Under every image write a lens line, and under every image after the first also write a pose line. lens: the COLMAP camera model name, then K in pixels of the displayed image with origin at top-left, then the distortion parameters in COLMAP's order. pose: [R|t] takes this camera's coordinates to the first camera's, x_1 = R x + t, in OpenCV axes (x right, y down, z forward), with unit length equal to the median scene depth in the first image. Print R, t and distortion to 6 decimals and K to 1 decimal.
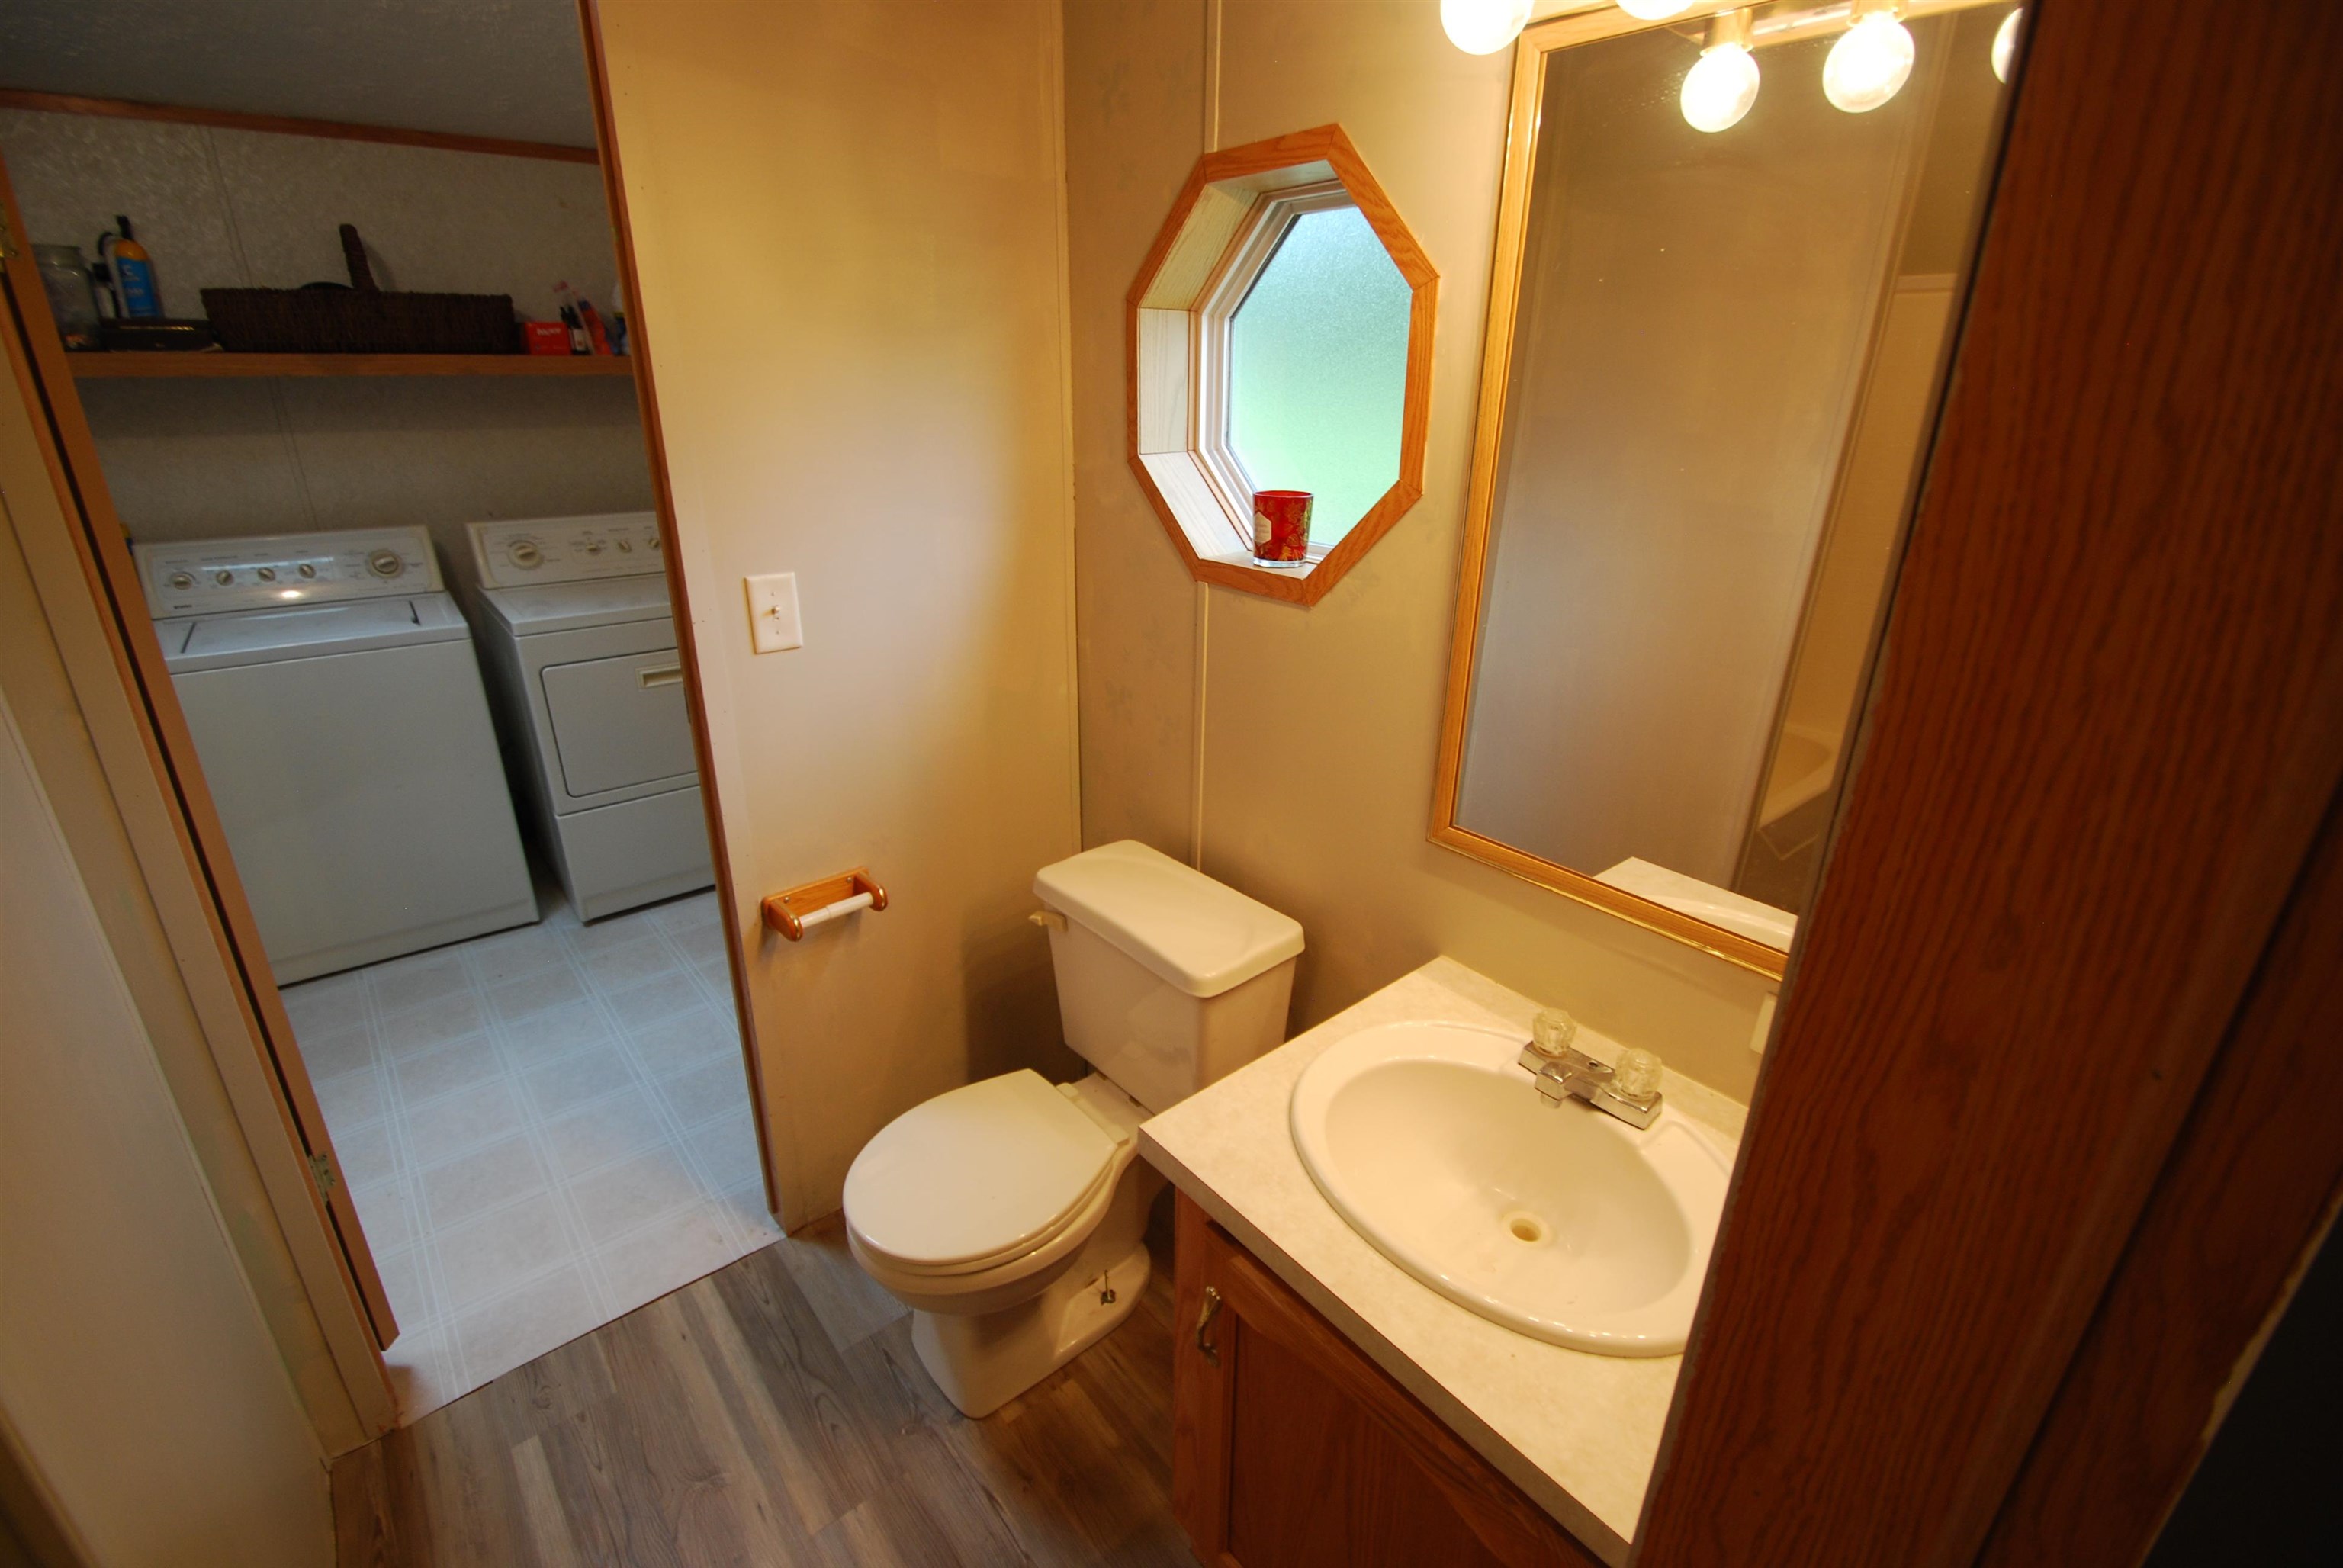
lens RADIAL K [[1025.6, 0, 1167.9], [0, 1025.6, 782.3], [0, 0, 1]] dist [0.011716, -0.014965]
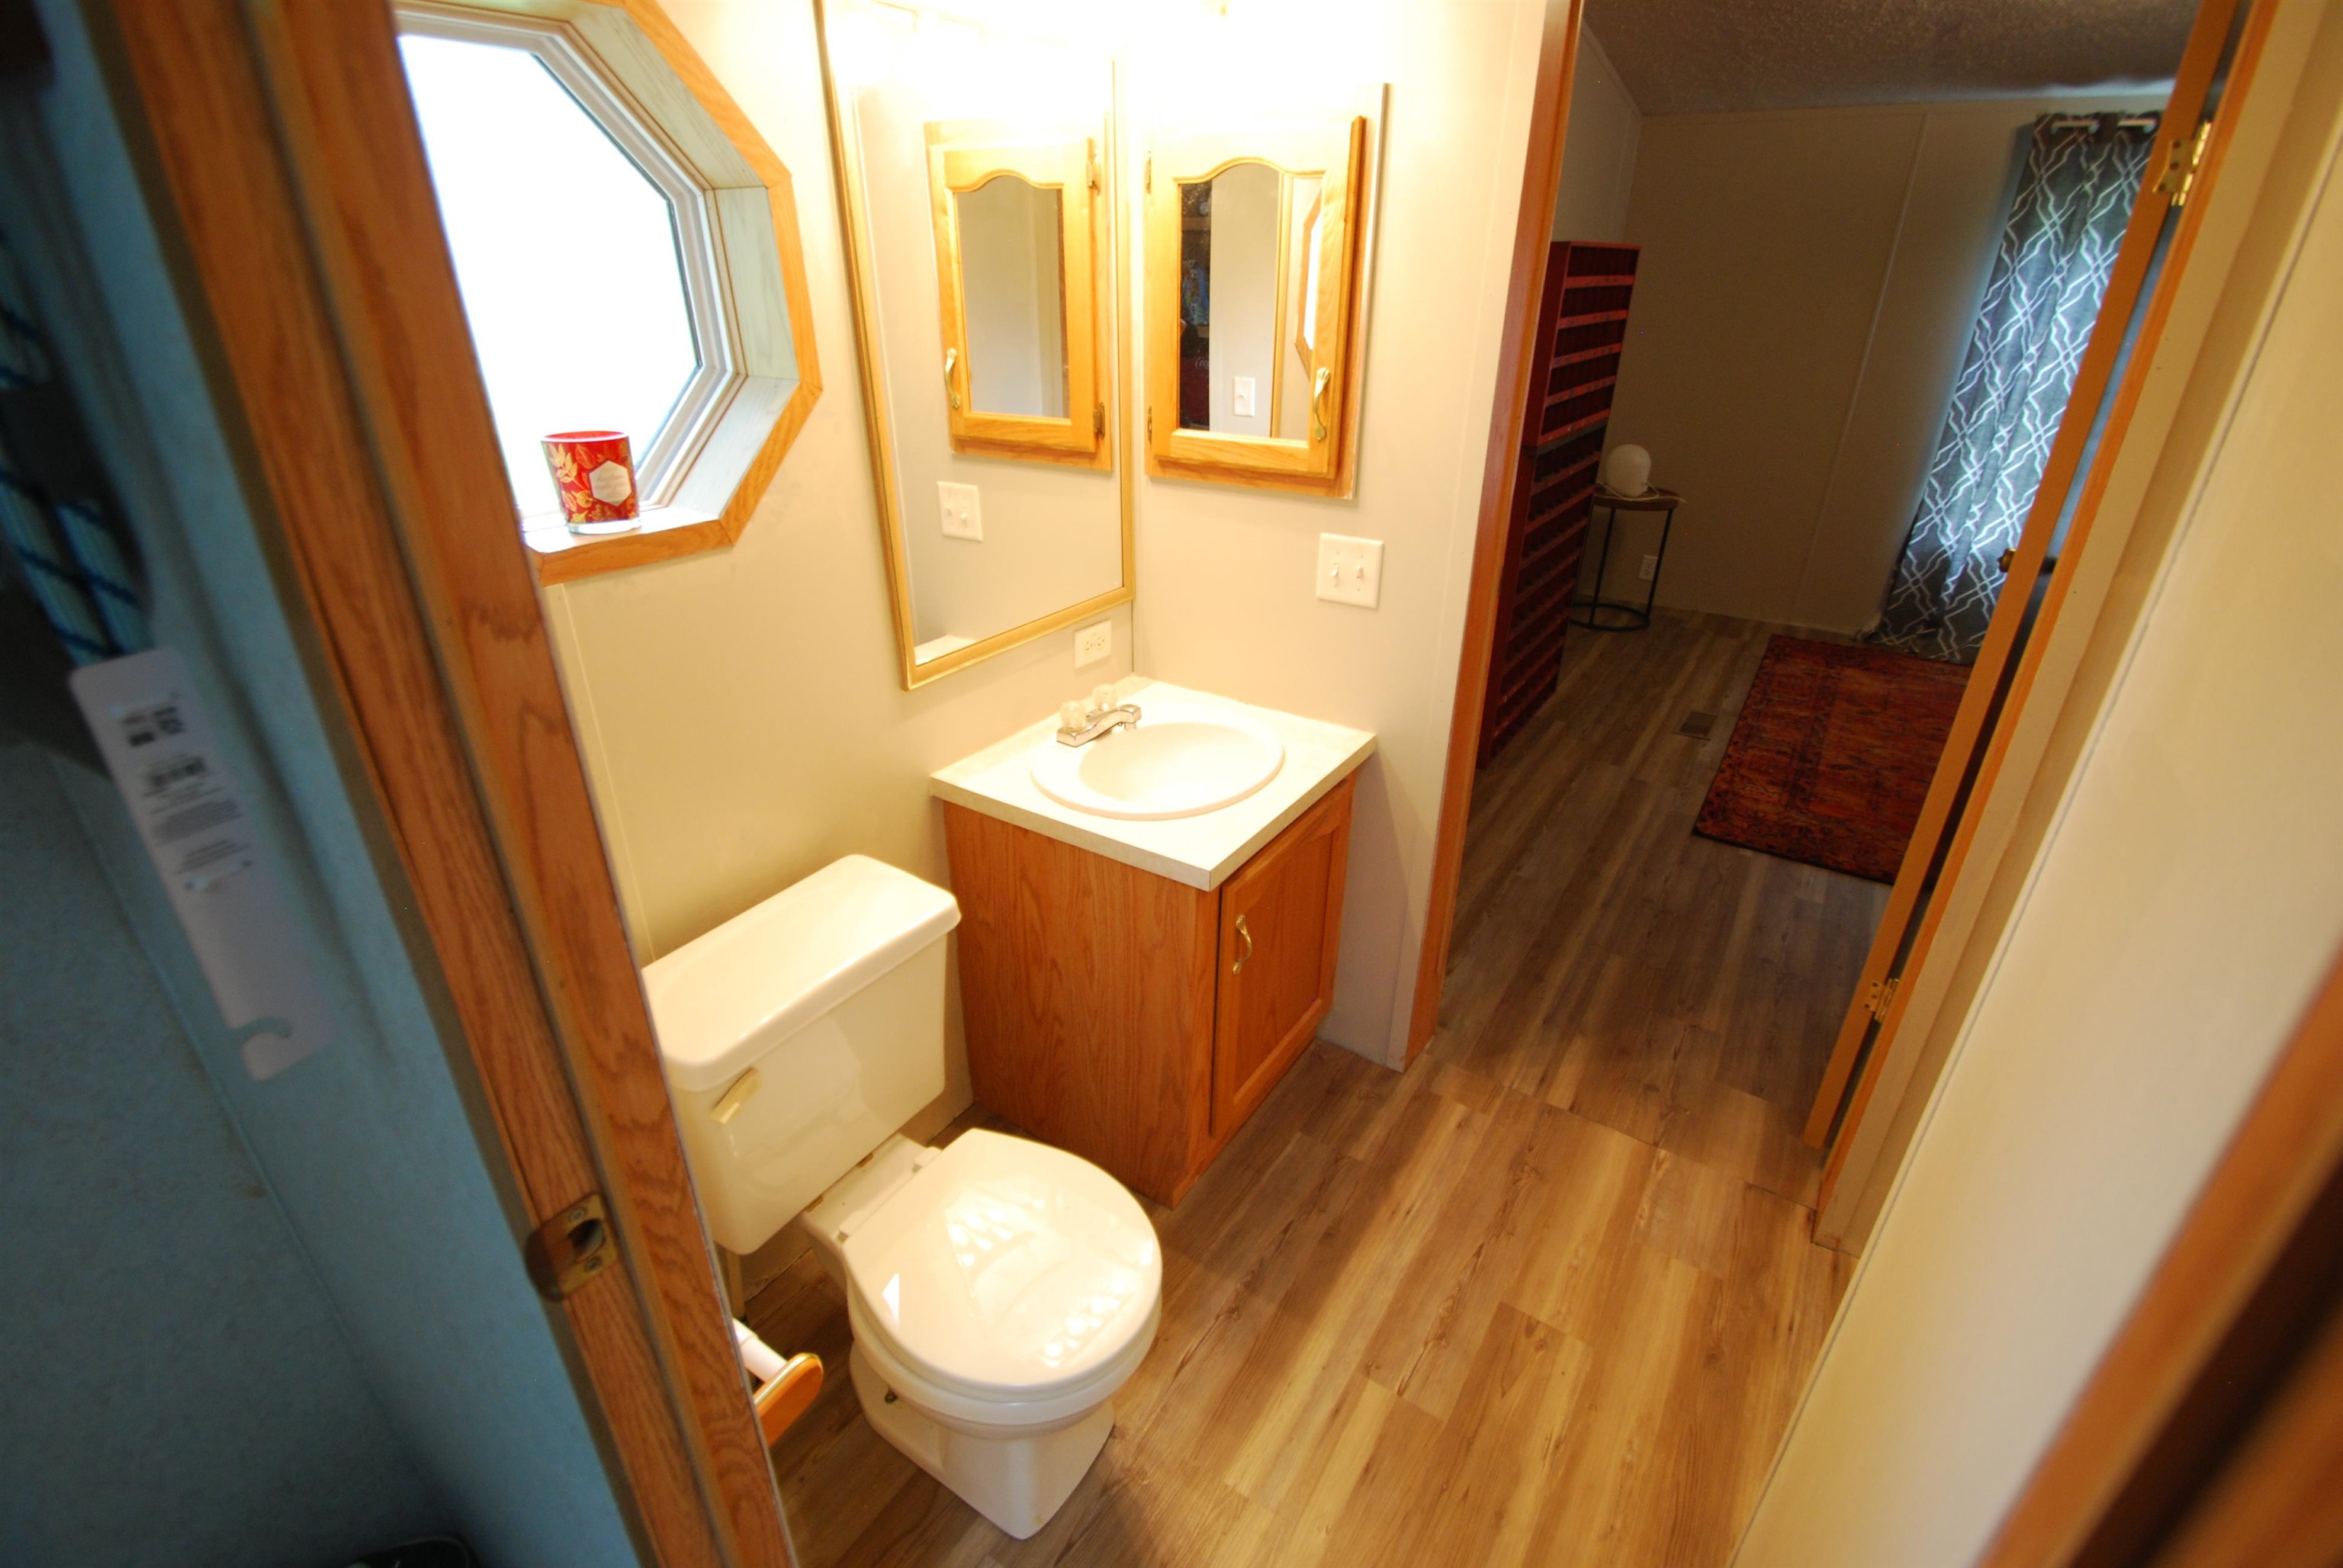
lens RADIAL K [[1043.4, 0, 1161.9], [0, 1043.4, 783.1], [0, 0, 1]] dist [0.009382, -0.015701]
pose [[-0.282891, -0.436855, 0.853891, -0.642389], [0.346699, 0.783489, 0.515698, -0.269453], [-0.894300, 0.441930, -0.070185, 0.638944]]
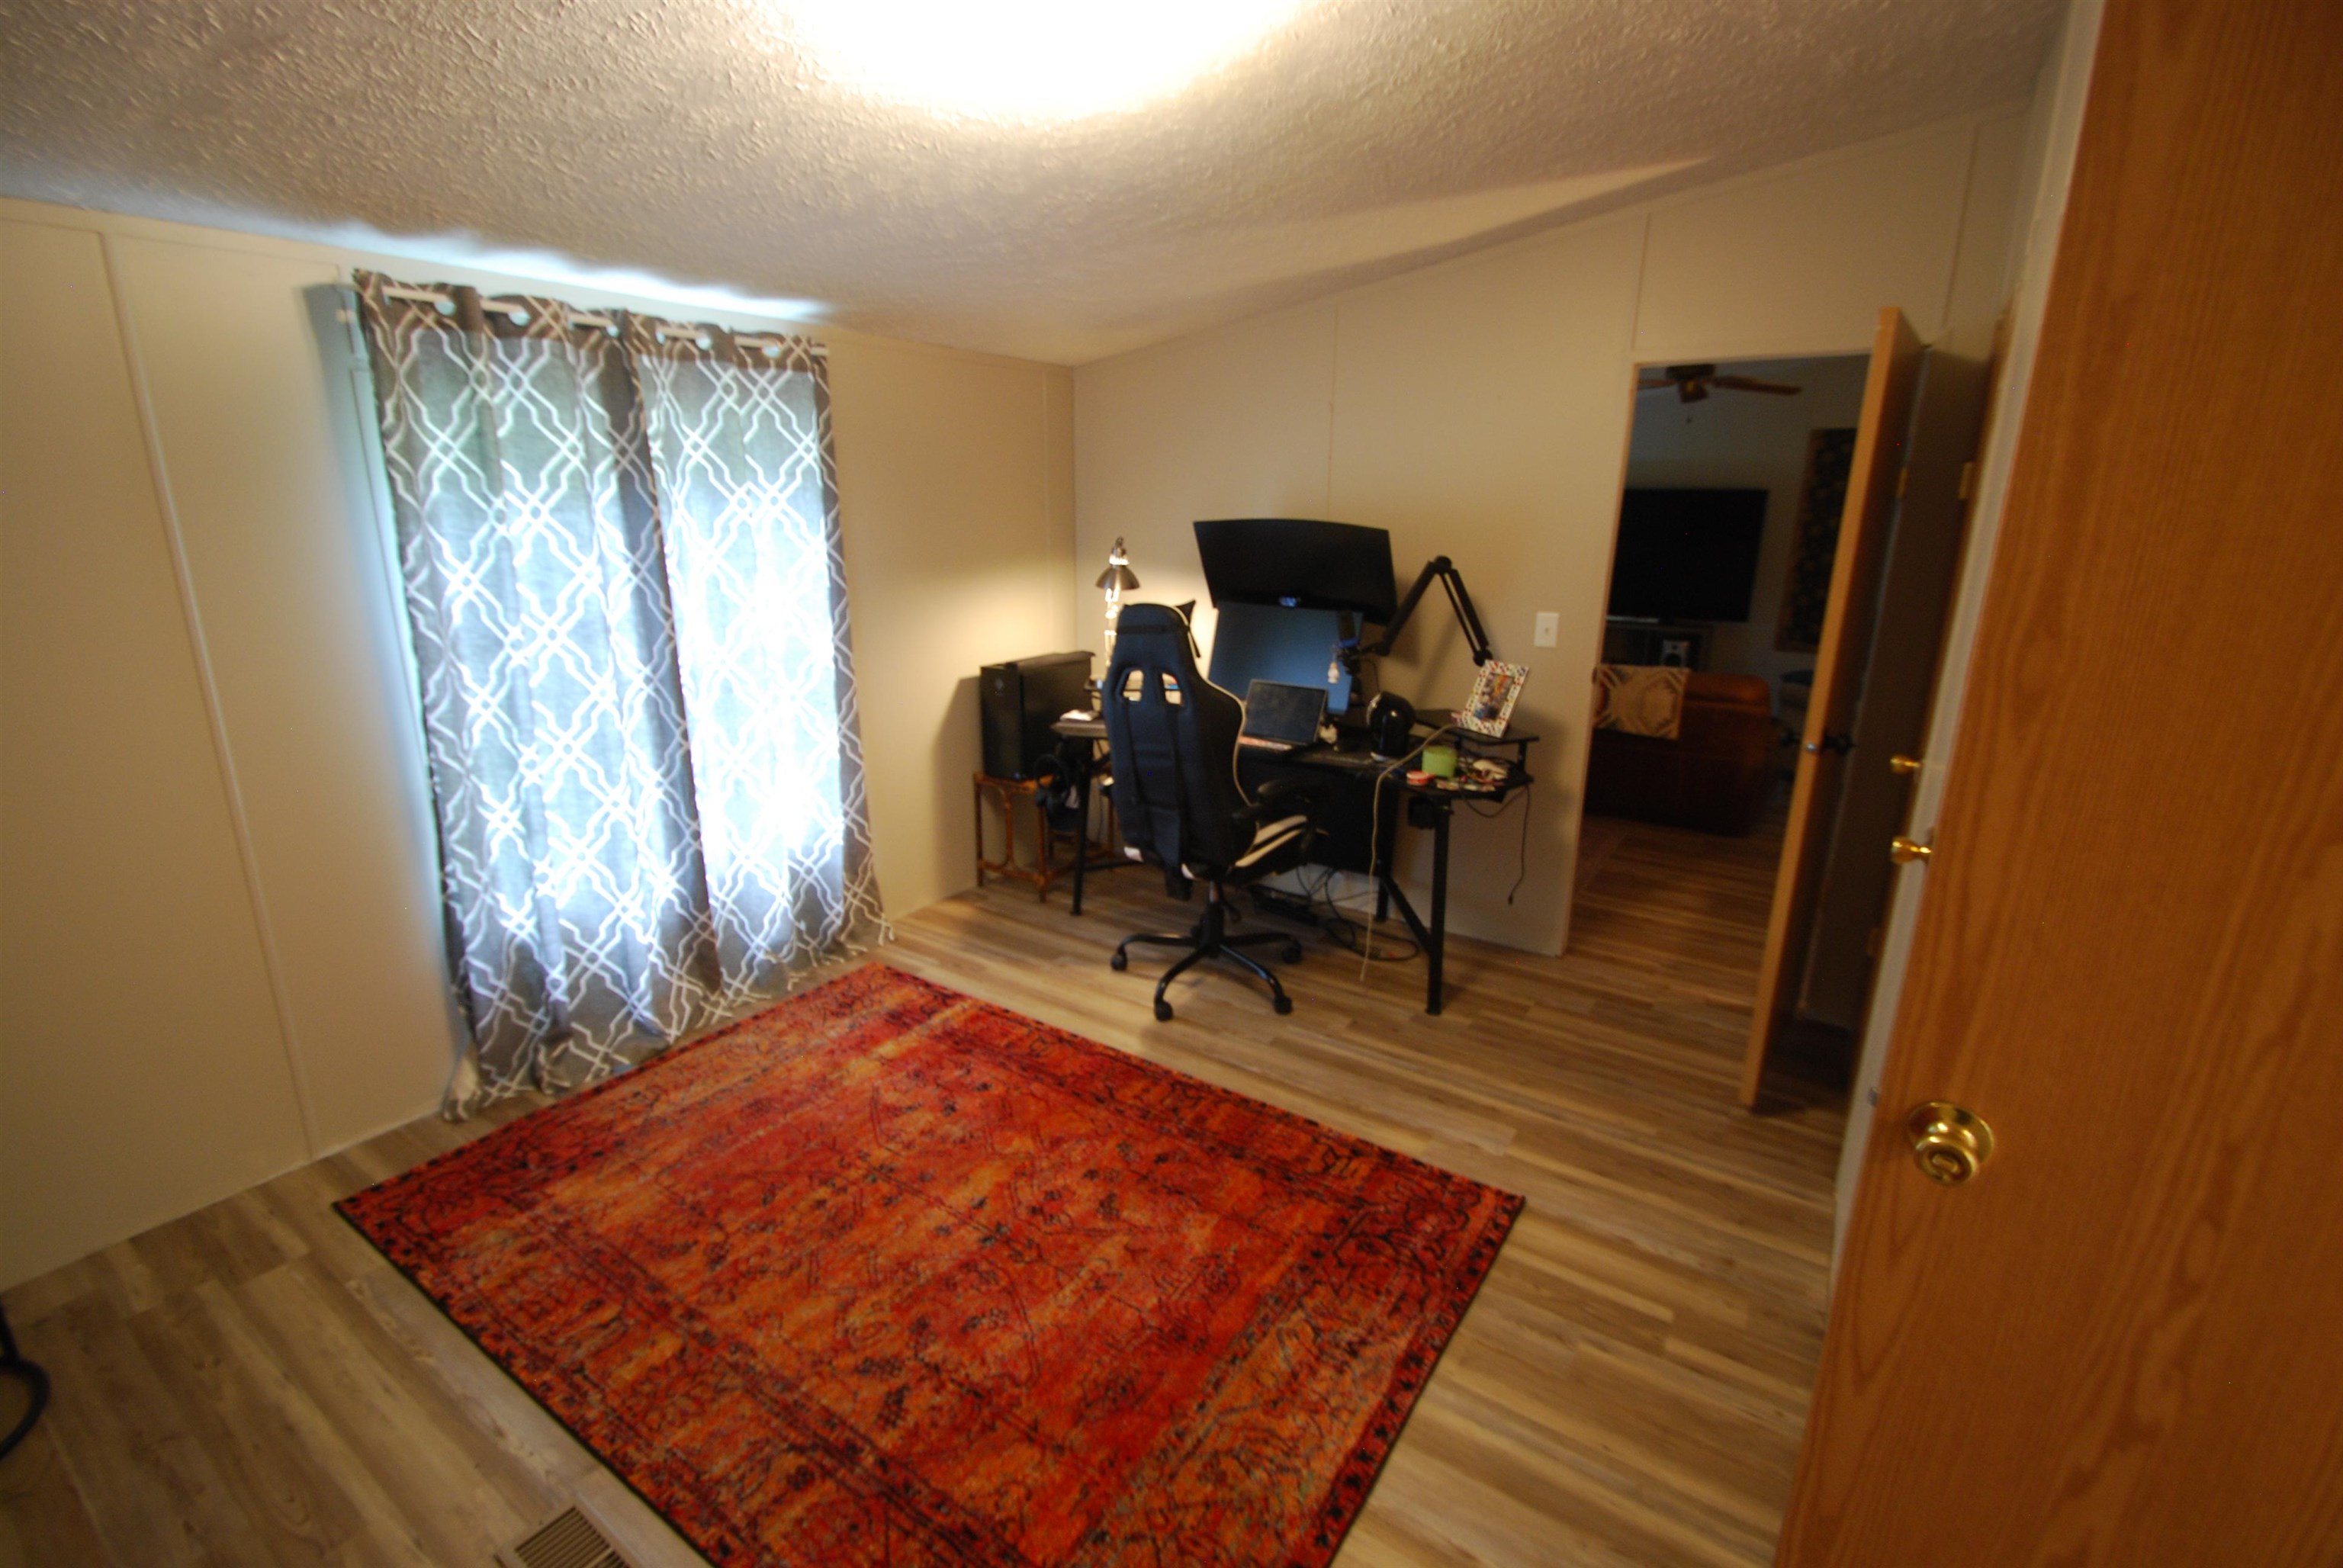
lens RADIAL K [[1025.6, 0, 1167.9], [0, 1025.6, 782.3], [0, 0, 1]] dist [0.011716, -0.014965]
pose [[-0.963514, 0.054724, -0.262003, 0.575934], [-0.112668, 0.805002, 0.582475, 0.019815], [0.242789, 0.590742, -0.769466, -0.120645]]
